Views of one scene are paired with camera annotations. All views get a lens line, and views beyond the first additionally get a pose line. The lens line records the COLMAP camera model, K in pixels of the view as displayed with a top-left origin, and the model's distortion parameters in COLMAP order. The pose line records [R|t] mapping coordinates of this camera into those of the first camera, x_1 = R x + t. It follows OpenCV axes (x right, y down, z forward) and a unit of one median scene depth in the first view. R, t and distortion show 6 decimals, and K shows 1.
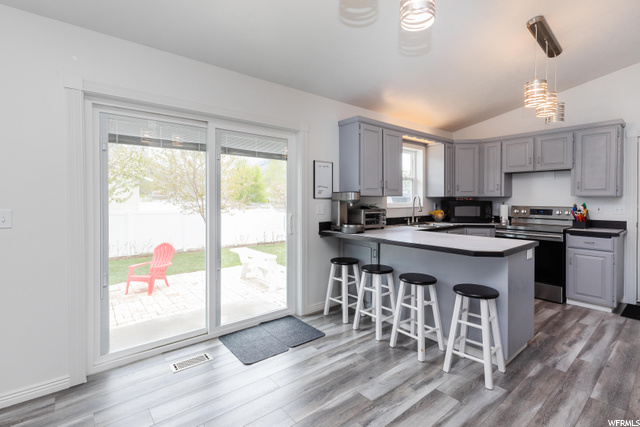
lens RADIAL K [[293.9, 0, 319.1], [0, 293.9, 198.8], [0, 0, 1]] dist [0.013506, -0.000278]
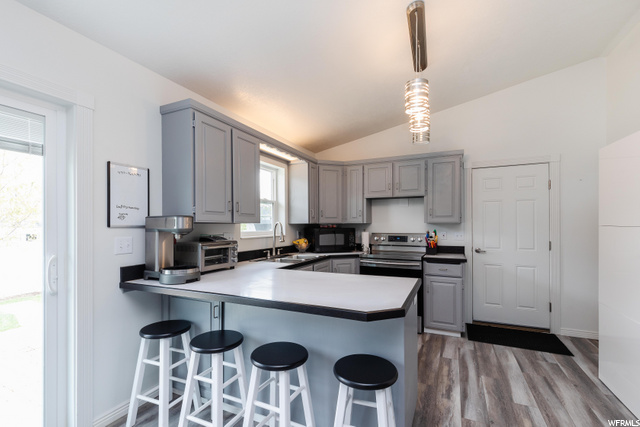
lens RADIAL K [[293.9, 0, 318.0], [0, 293.9, 227.4], [0, 0, 1]] dist [0.013506, -0.000278]
pose [[0.898623, -0.007283, 0.438662, 0.097570], [0.004841, 0.999966, 0.006685, -0.002111], [-0.438696, -0.003884, 0.898627, 0.291700]]
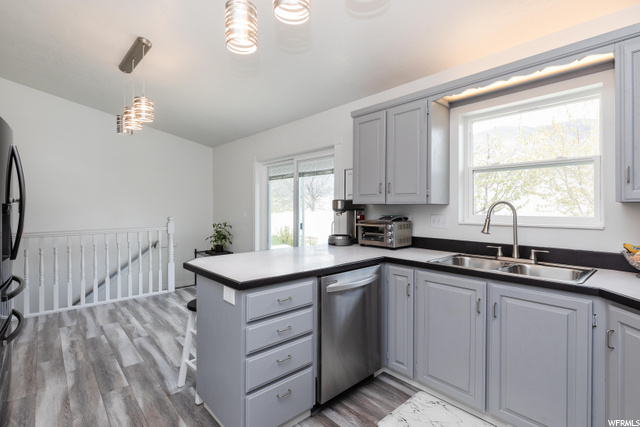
lens RADIAL K [[293.9, 0, 315.9], [0, 293.9, 206.7], [0, 0, 1]] dist [0.013506, -0.000278]
pose [[0.073779, -0.001042, -0.997274, 1.005618], [0.000146, 0.999999, -0.001034, -0.002214], [0.997275, -0.000069, 0.073780, 0.845388]]
